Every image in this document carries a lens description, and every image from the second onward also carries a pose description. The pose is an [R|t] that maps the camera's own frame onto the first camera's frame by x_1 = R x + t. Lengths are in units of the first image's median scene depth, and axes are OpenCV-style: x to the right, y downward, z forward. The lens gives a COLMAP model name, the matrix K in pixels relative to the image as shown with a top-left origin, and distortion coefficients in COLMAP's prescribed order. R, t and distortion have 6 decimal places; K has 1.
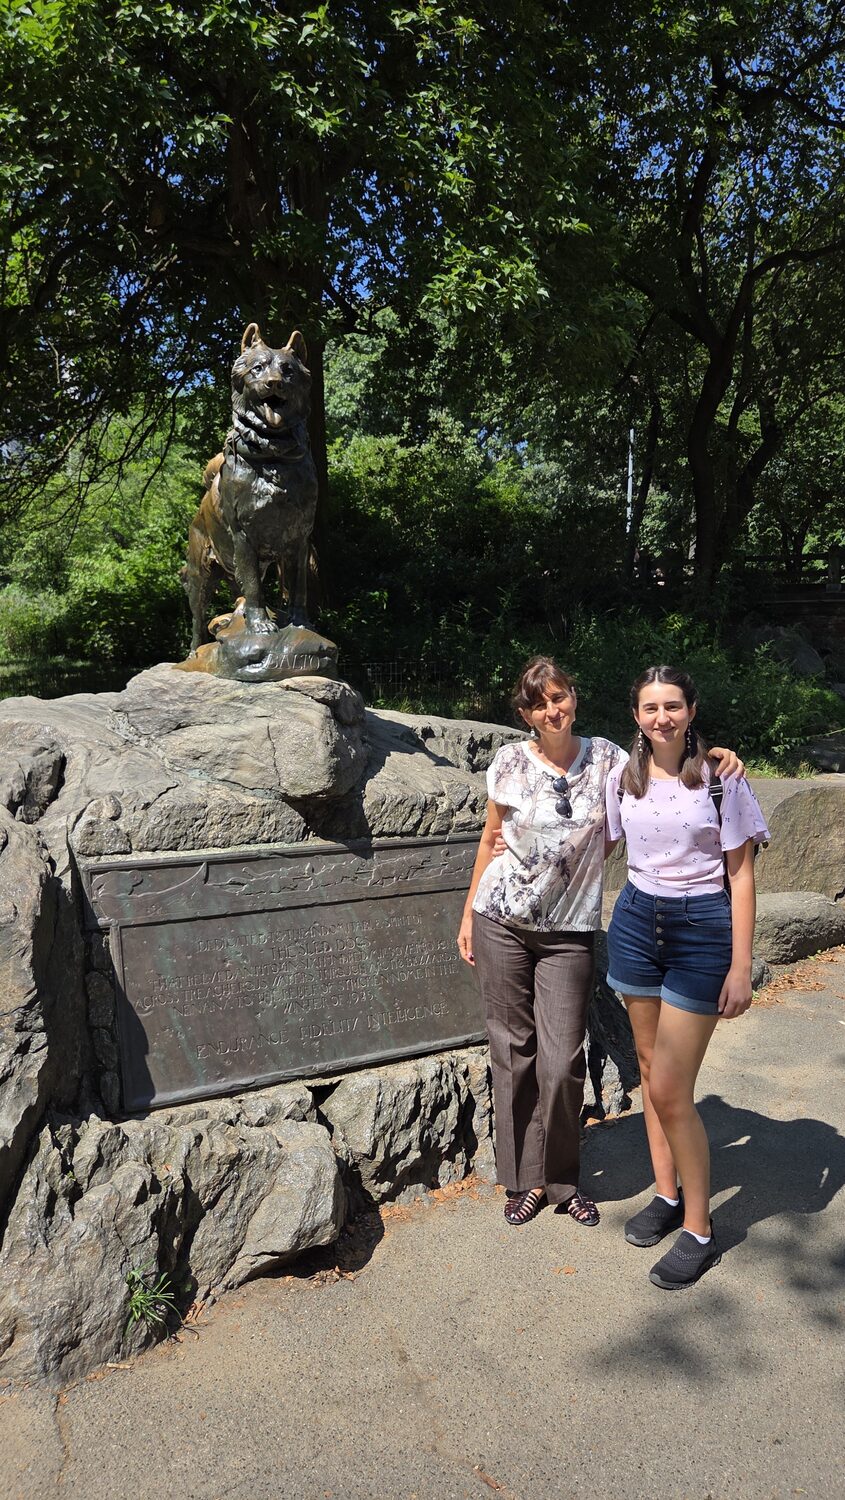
lens RADIAL K [[1084.7, 0, 428.6], [0, 1084.7, 724.7], [0, 0, 1]] dist [0.080430, -0.084046]
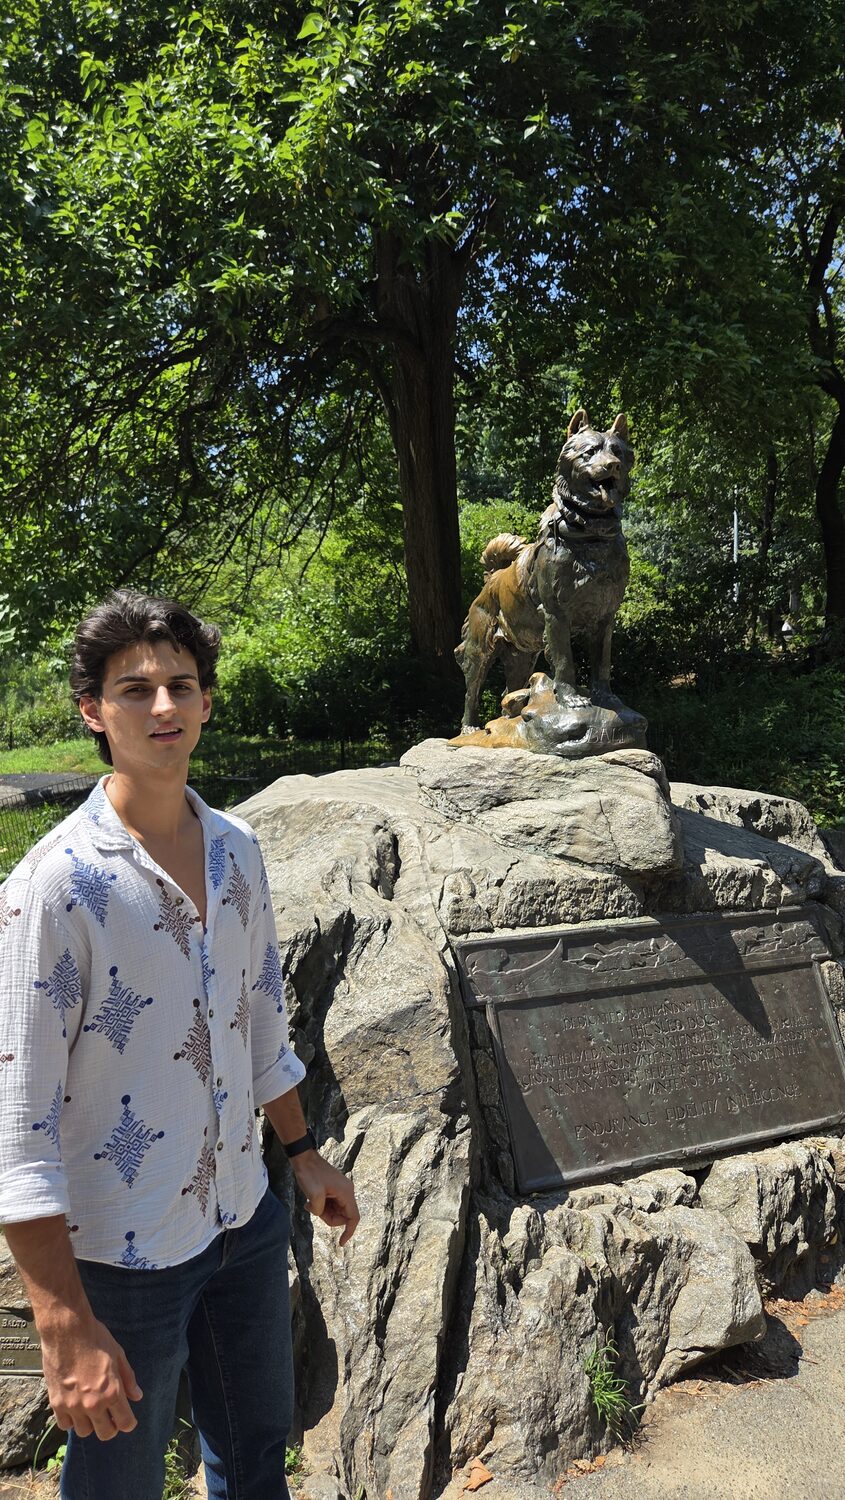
lens RADIAL K [[1084.7, 0, 428.6], [0, 1084.7, 724.7], [0, 0, 1]] dist [0.080430, -0.084046]
pose [[0.994718, -0.029327, -0.098367, -0.220804], [0.023553, 0.997959, -0.059355, -0.013580], [0.099907, 0.056725, 0.993378, -0.019583]]
